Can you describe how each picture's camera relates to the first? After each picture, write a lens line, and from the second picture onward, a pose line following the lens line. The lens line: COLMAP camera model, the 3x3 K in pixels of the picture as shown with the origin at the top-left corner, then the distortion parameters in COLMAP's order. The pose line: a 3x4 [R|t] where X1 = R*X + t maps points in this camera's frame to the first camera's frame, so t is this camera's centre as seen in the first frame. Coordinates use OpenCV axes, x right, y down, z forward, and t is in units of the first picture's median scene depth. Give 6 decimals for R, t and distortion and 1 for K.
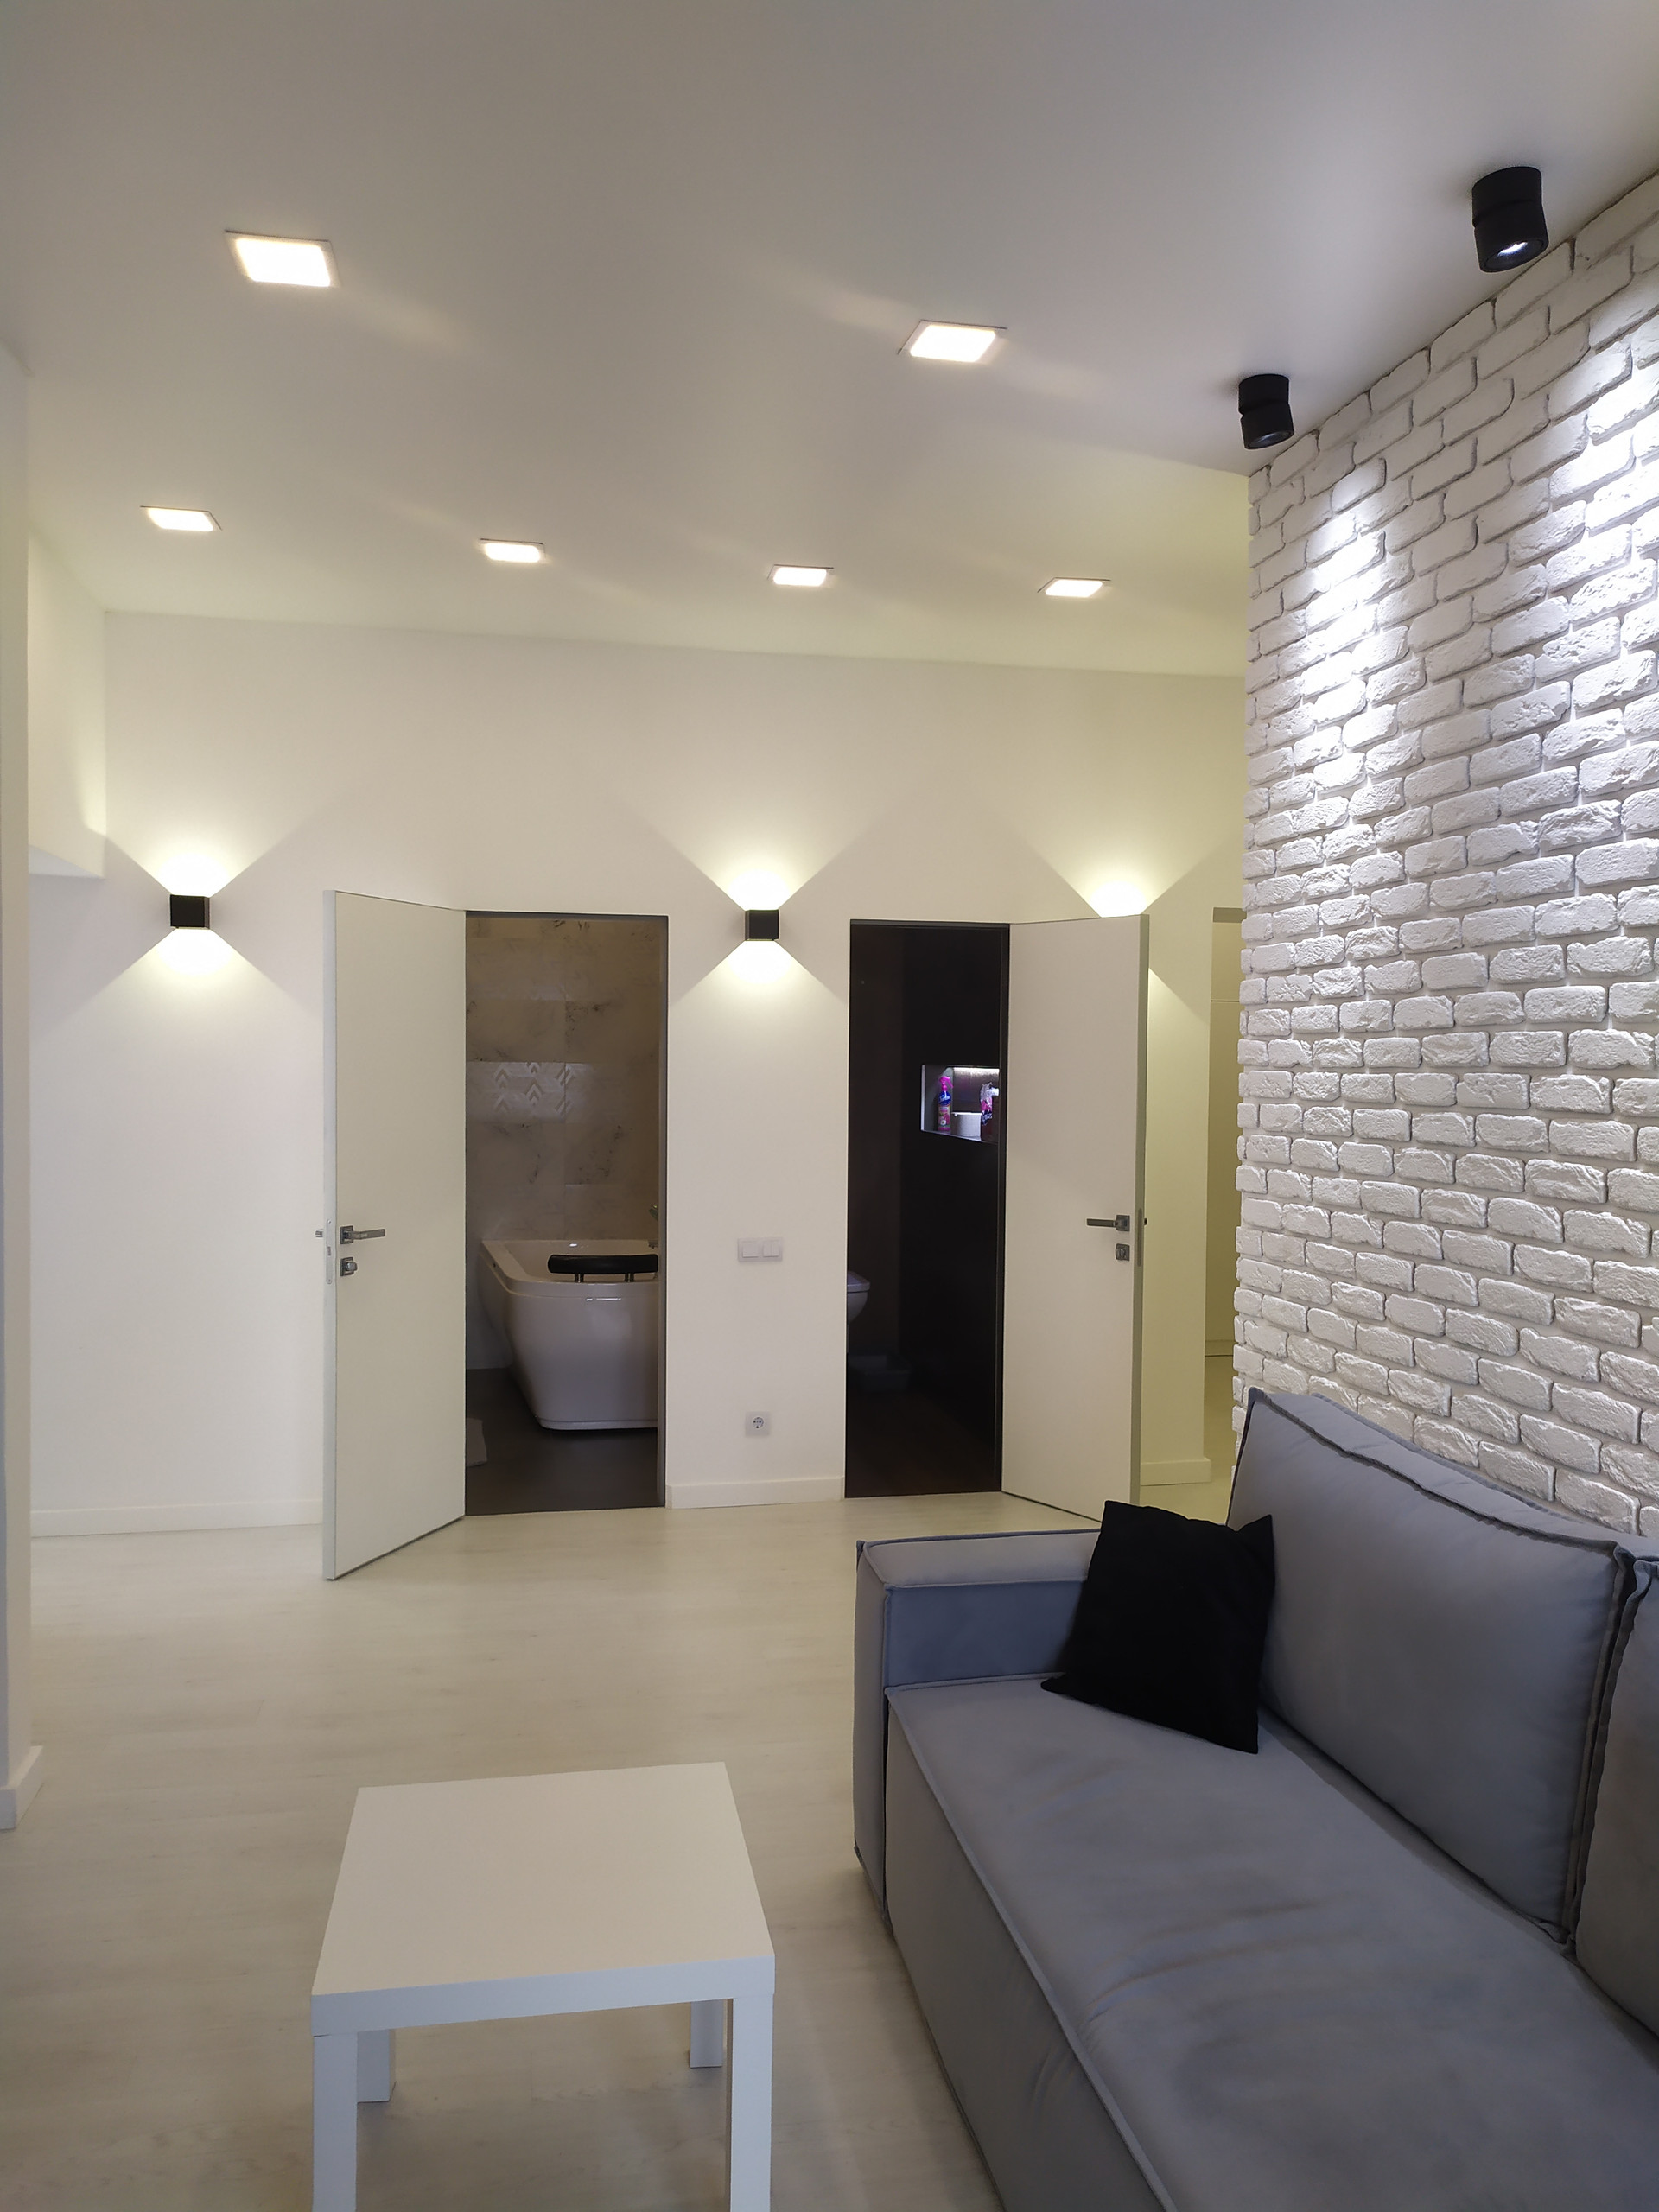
lens RADIAL K [[1667.2, 0, 822.9], [0, 1667.2, 1119.5], [0, 0, 1]] dist [0.064659, -0.066550]
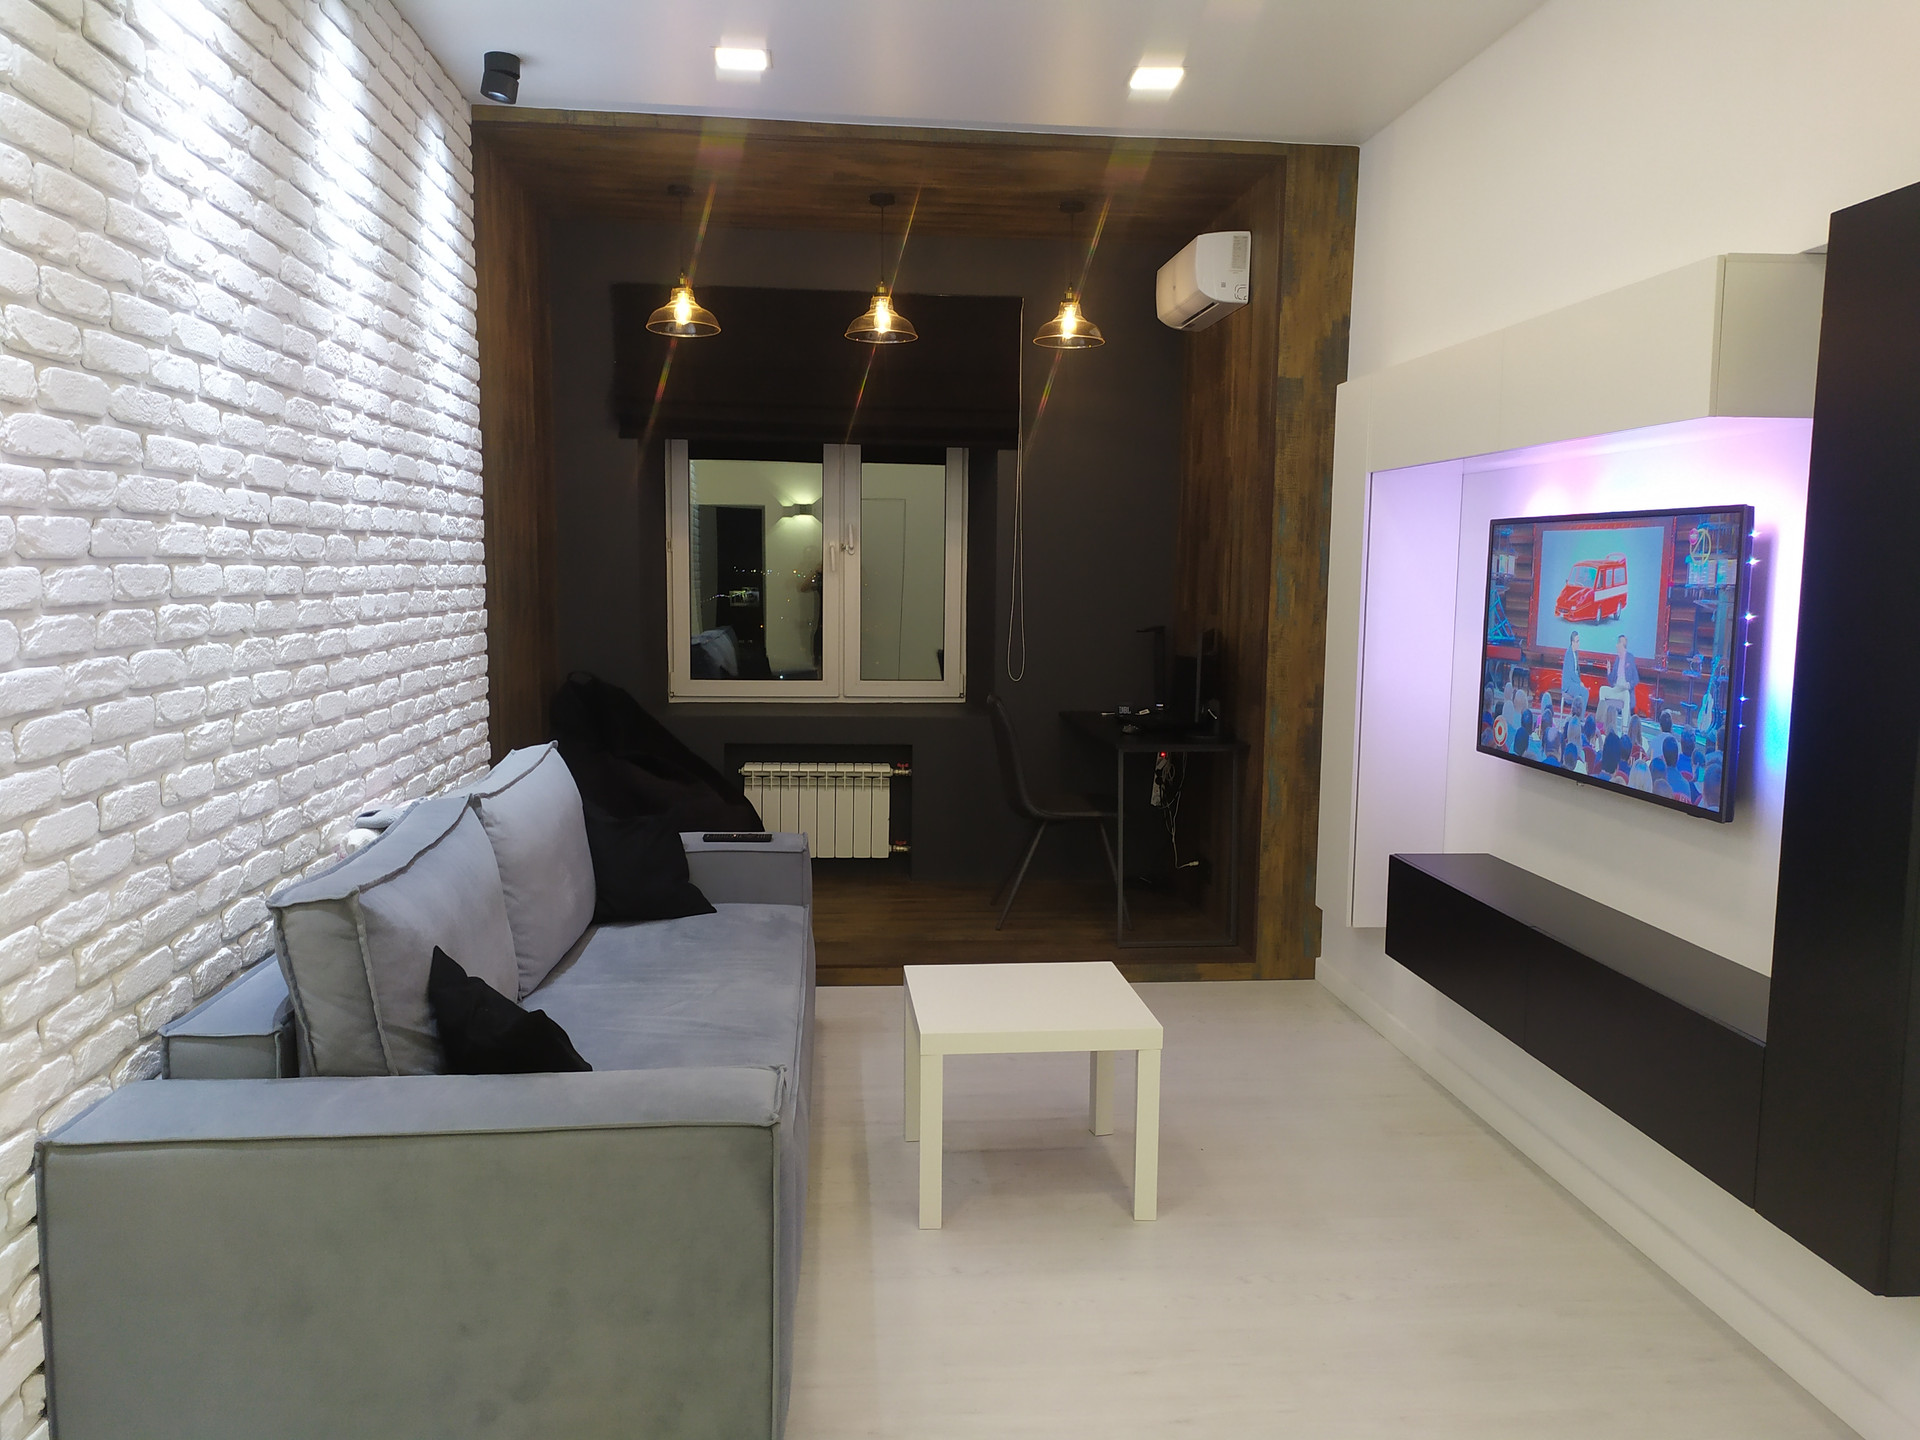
lens RADIAL K [[1447.1, 0, 965.0], [0, 1447.1, 720.5], [0, 0, 1]] dist [0.064659, -0.066550]
pose [[-0.996185, -0.031367, 0.081434, -0.119519], [-0.019092, 0.988898, 0.147363, -0.043209], [-0.085153, 0.145246, -0.985724, 1.676624]]
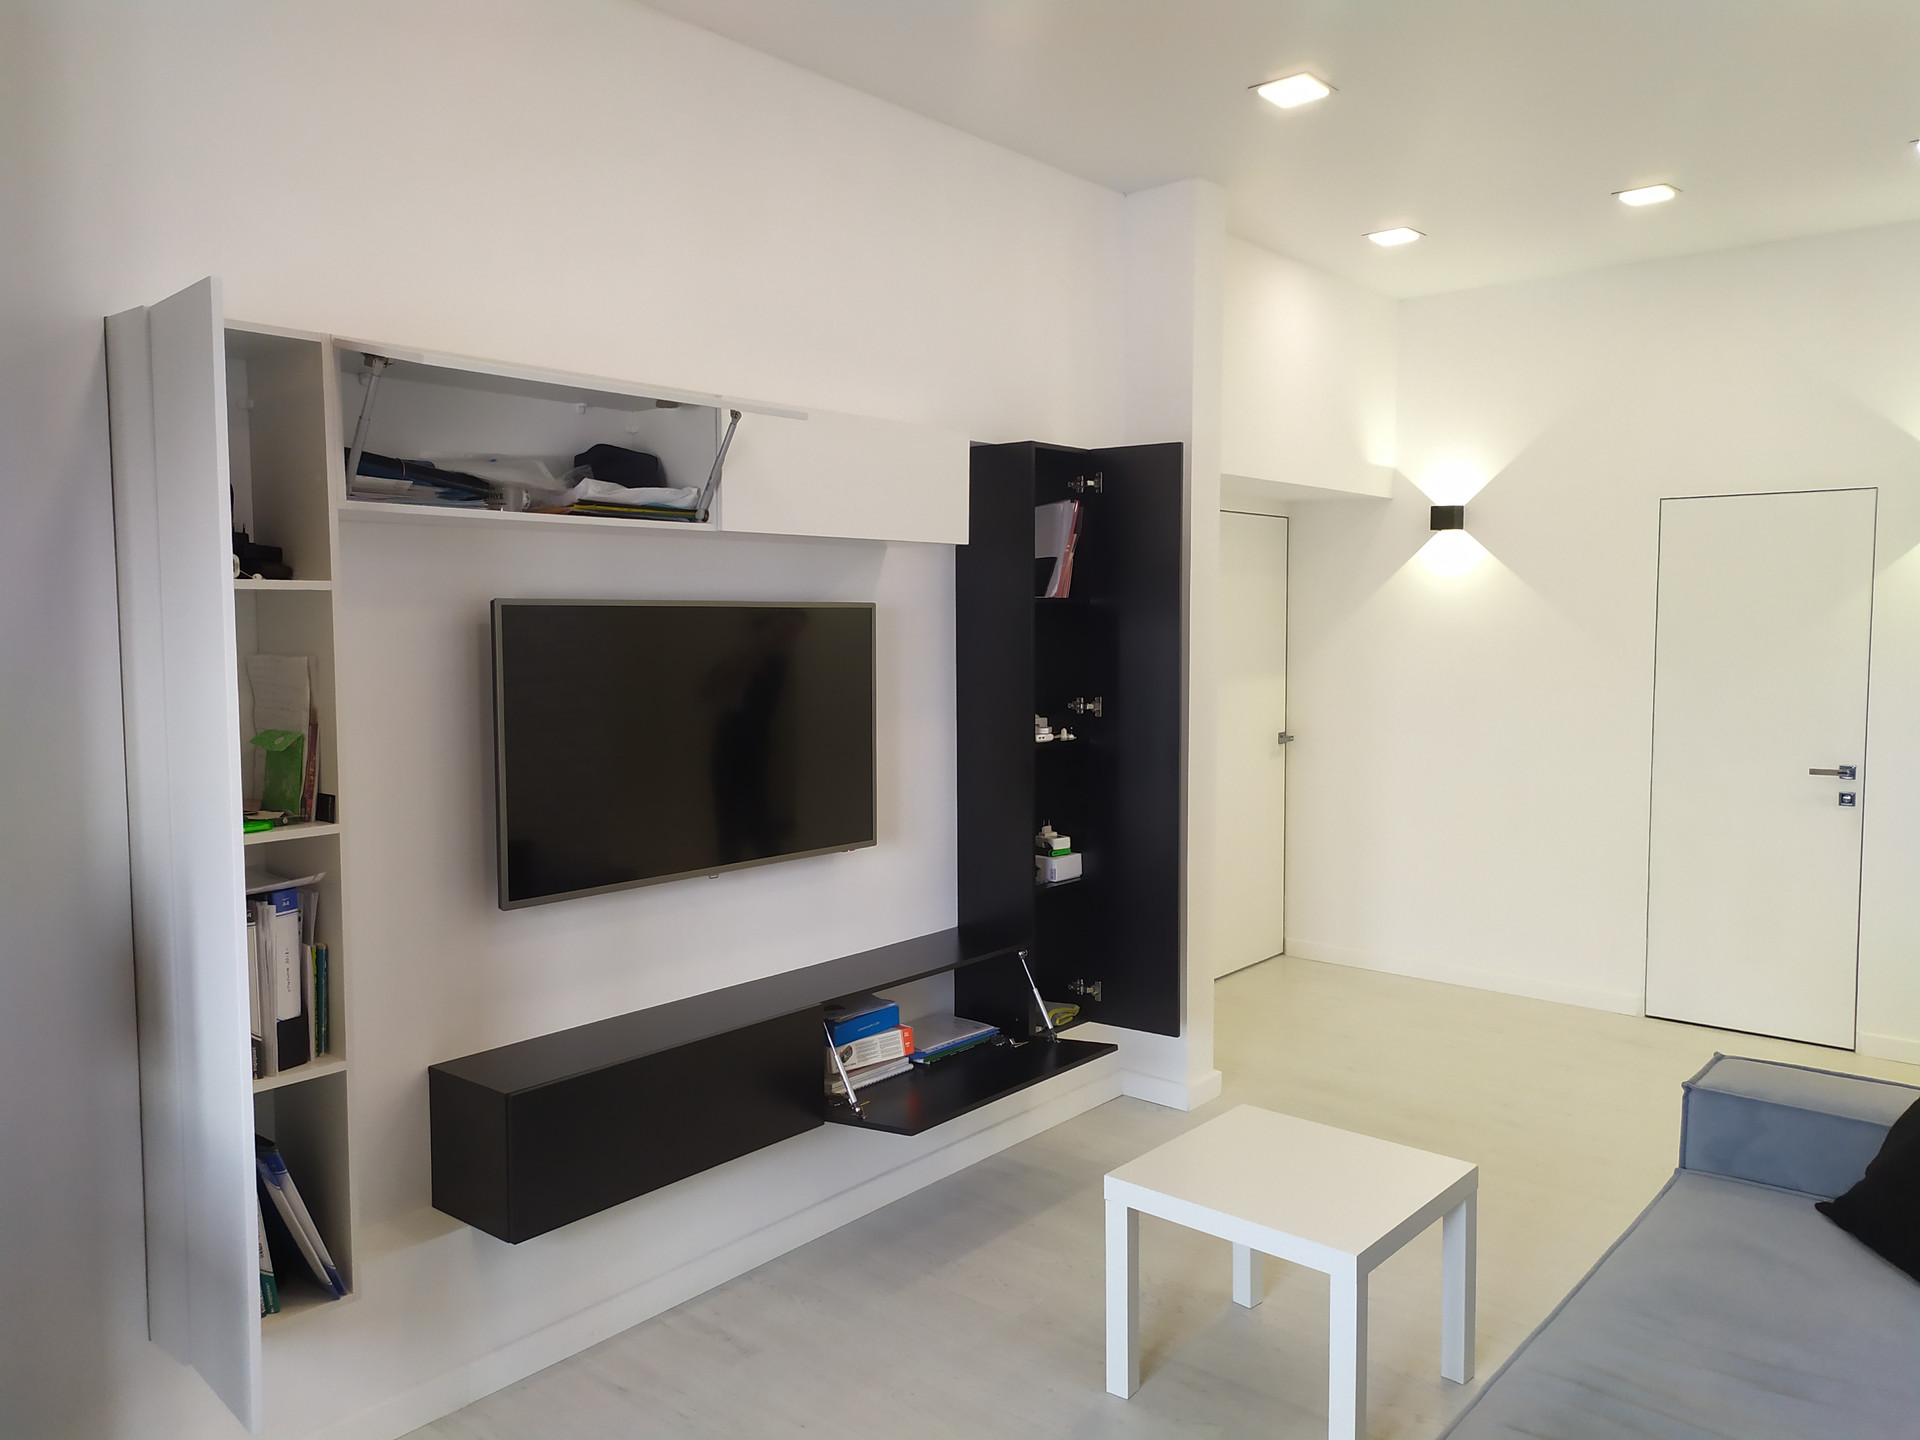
lens RADIAL K [[1421.1, 0, 961.4], [0, 1421.1, 721.1], [0, 0, 1]] dist [0.047999, -0.035392]
pose [[0.625900, 0.046356, -0.778524, 0.455723], [-0.023935, 0.998904, 0.040235, 0.000885], [0.779536, -0.006550, 0.626323, -0.008519]]
